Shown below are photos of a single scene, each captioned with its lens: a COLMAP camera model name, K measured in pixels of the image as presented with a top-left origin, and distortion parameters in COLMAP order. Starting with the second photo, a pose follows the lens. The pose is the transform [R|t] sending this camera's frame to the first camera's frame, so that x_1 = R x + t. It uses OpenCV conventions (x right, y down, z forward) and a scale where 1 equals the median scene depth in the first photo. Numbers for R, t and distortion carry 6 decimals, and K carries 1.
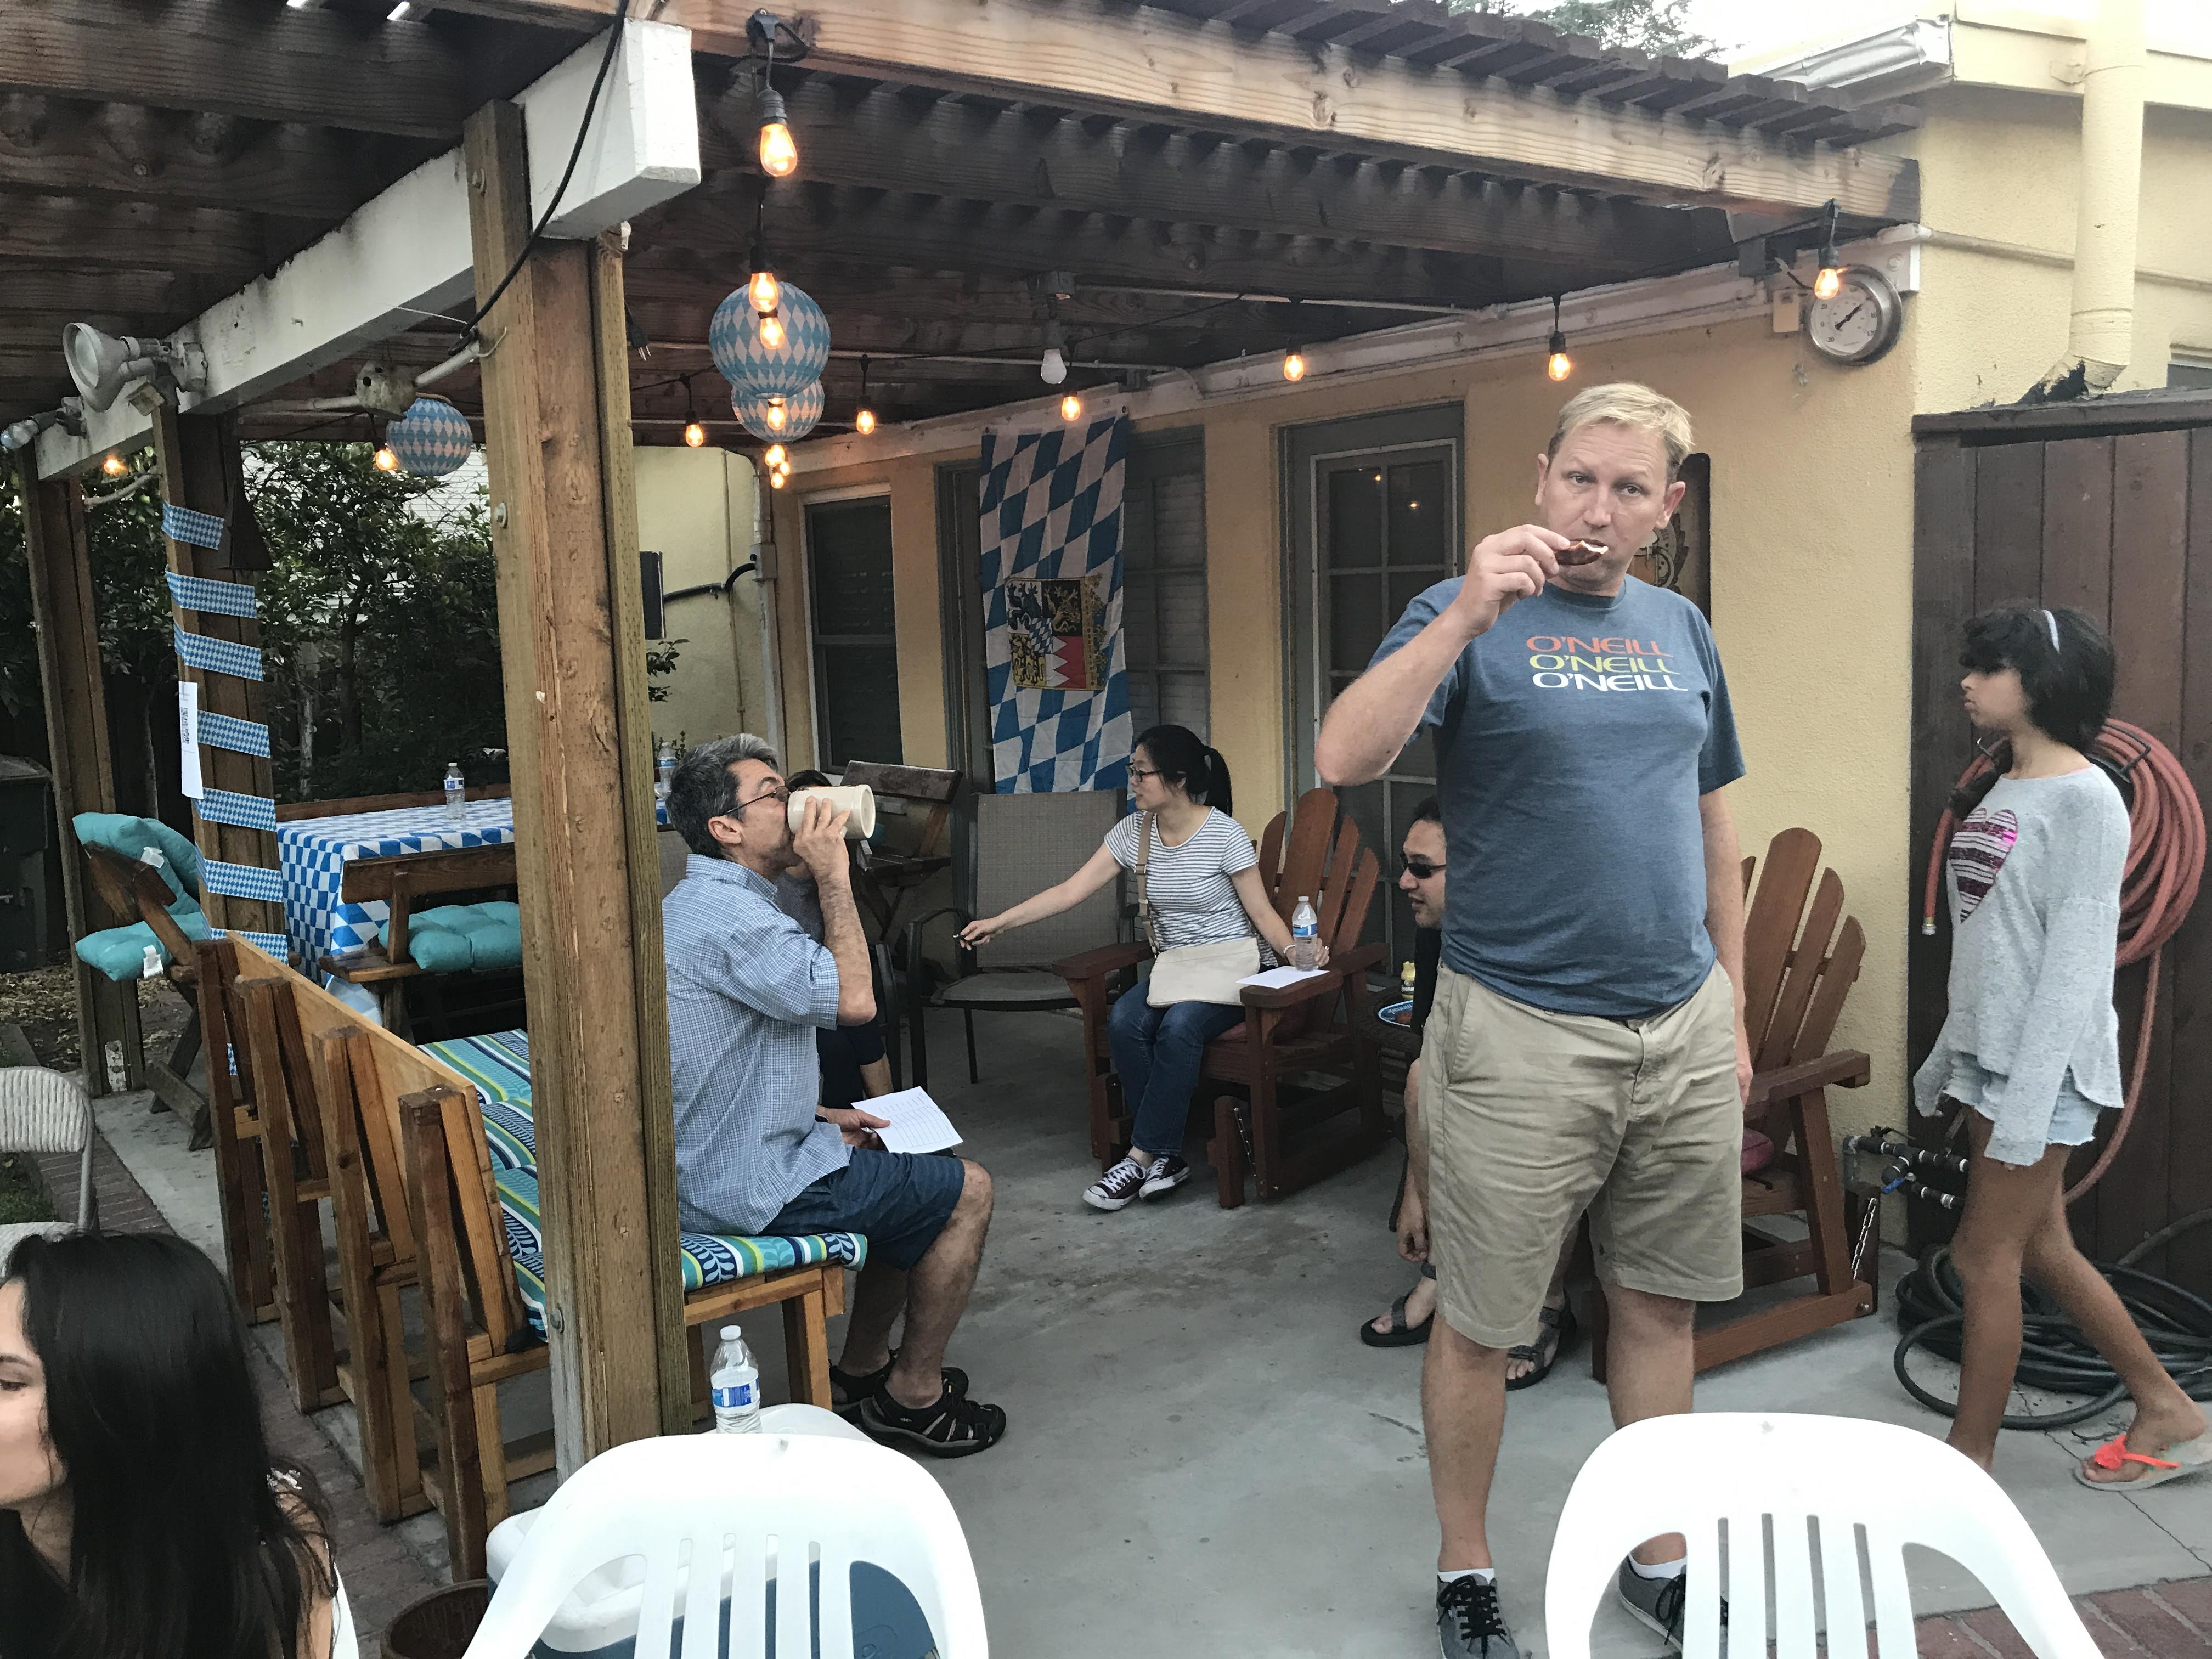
lens RADIAL K [[1838.0, 0, 1106.0], [0, 1838.0, 829.5], [0, 0, 1]] dist [-0.012684, -0.002834]
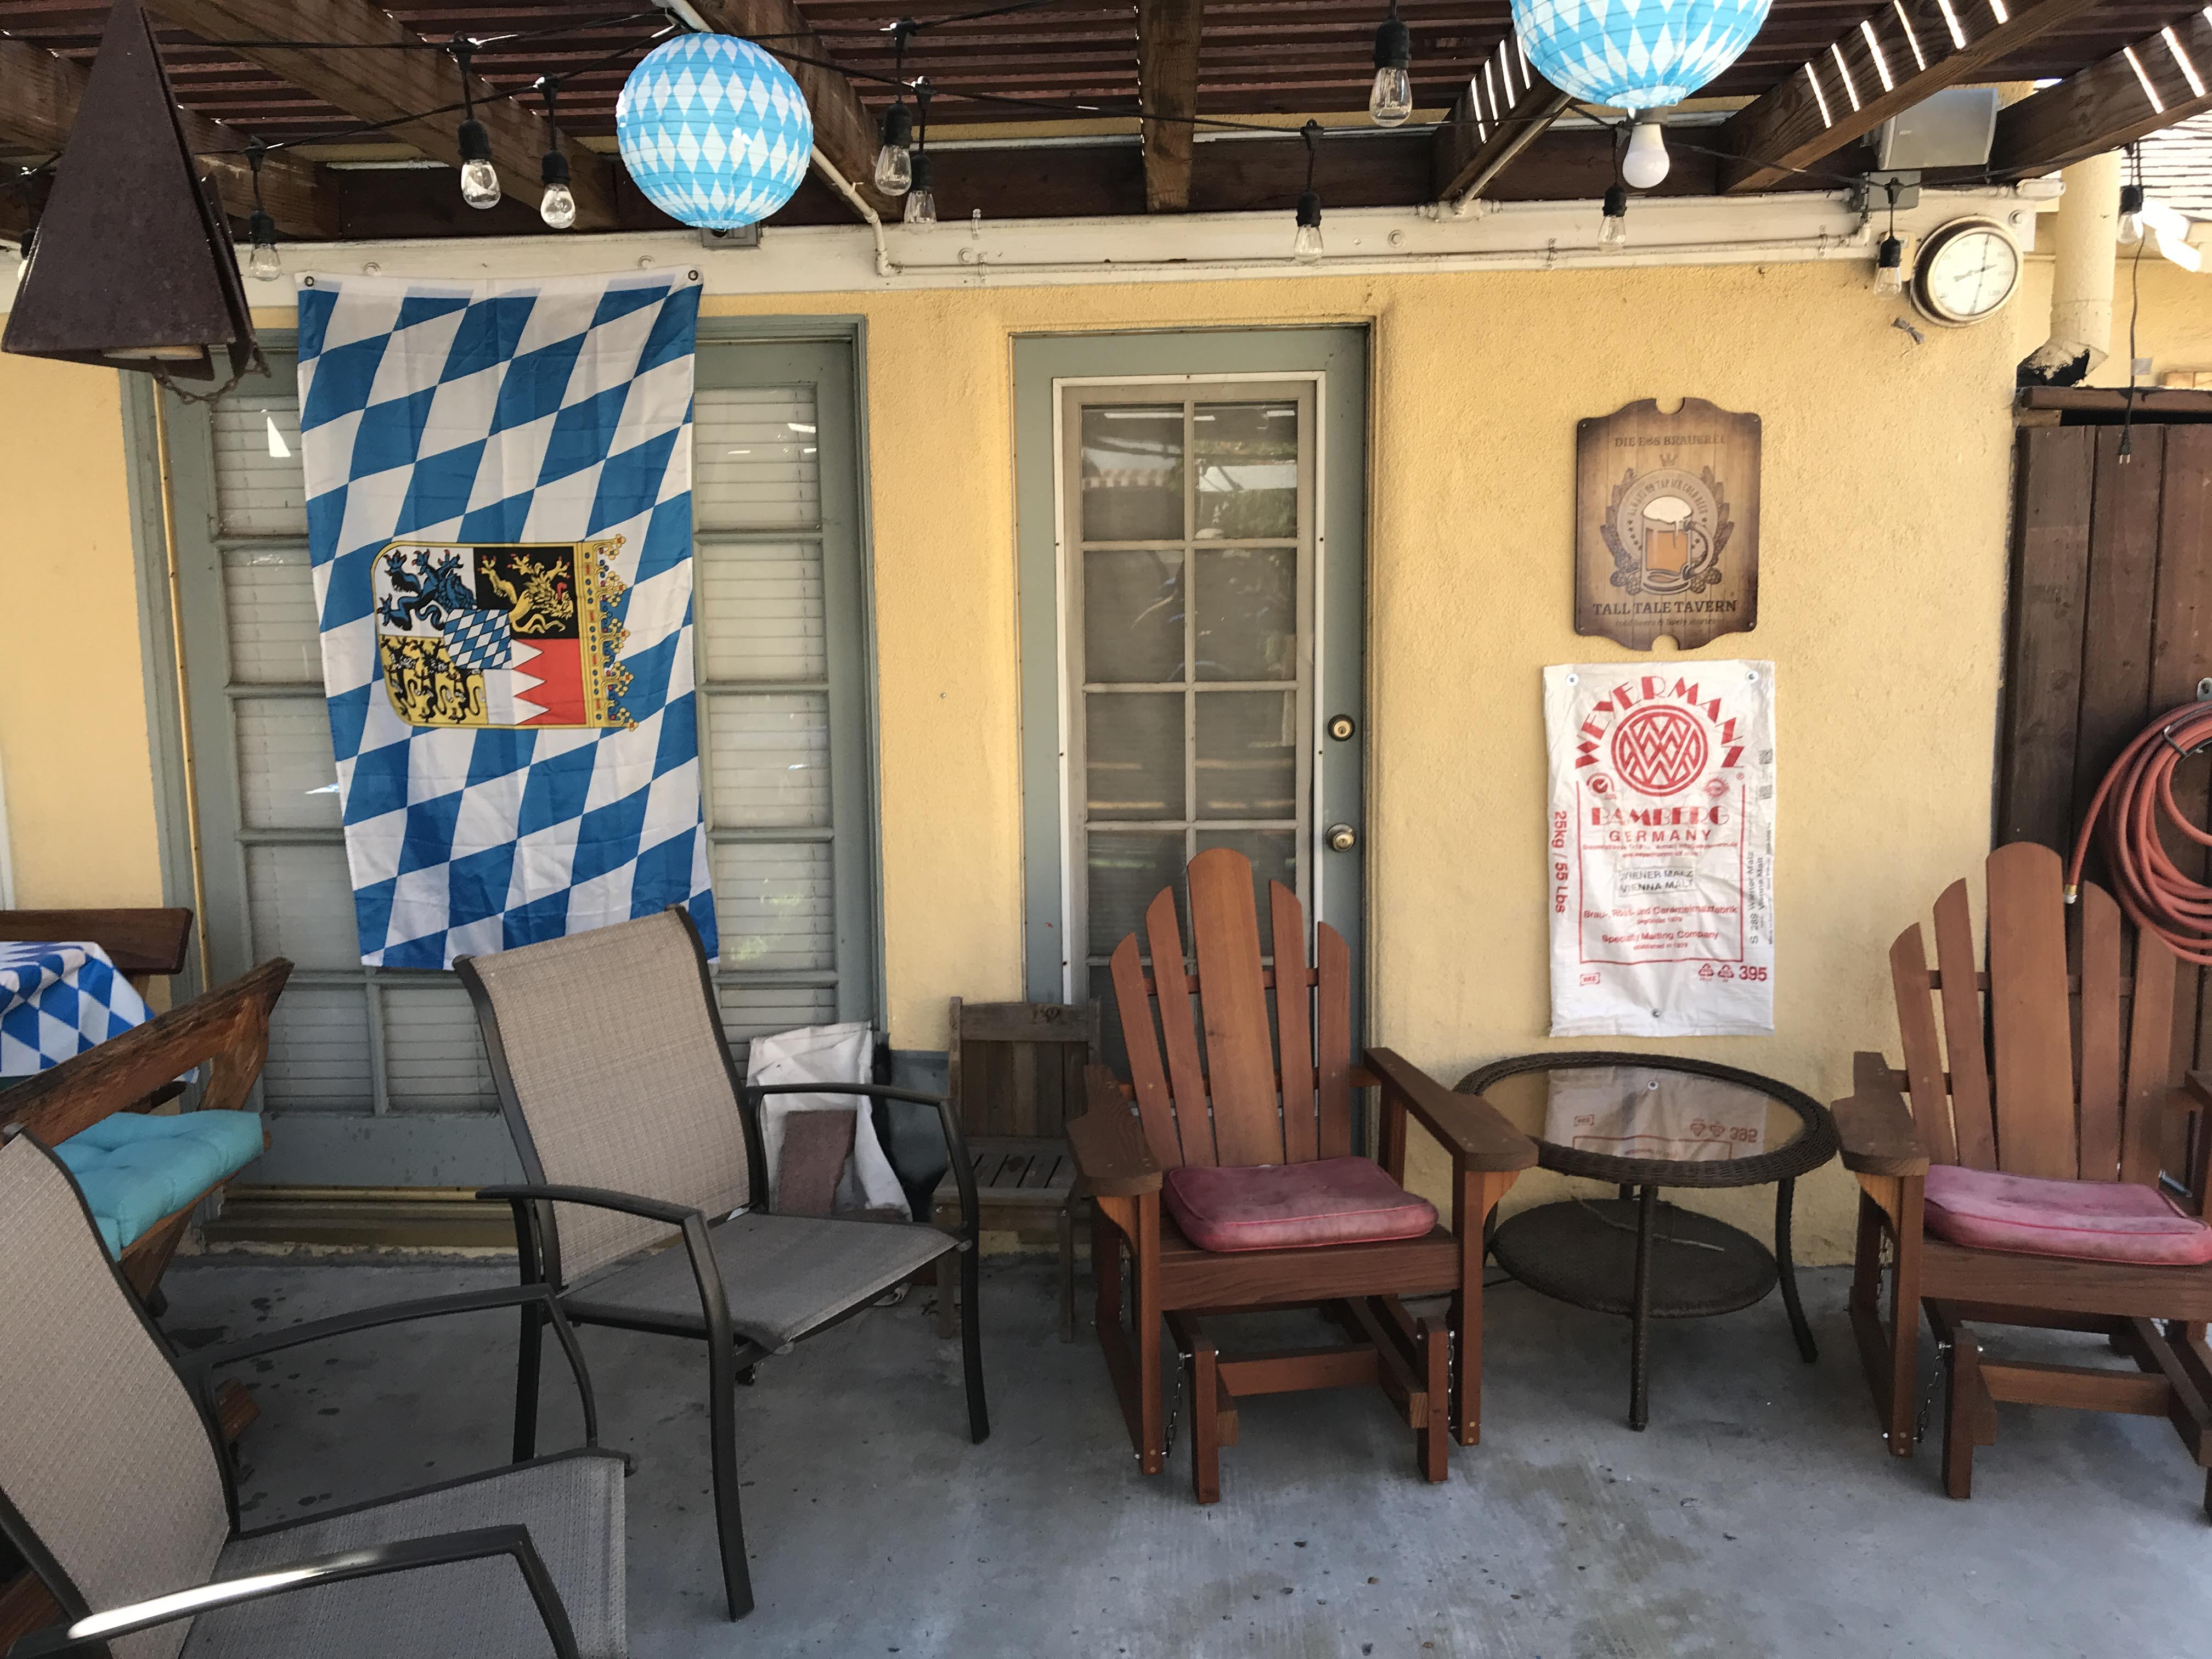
lens RADIAL K [[1838.0, 0, 1106.0], [0, 1838.0, 829.5], [0, 0, 1]] dist [-0.012684, -0.002834]
pose [[0.643310, -0.091568, 0.760110, -0.365144], [0.089663, 0.995001, 0.043980, -0.052813], [-0.760337, 0.039861, 0.648304, 0.468836]]
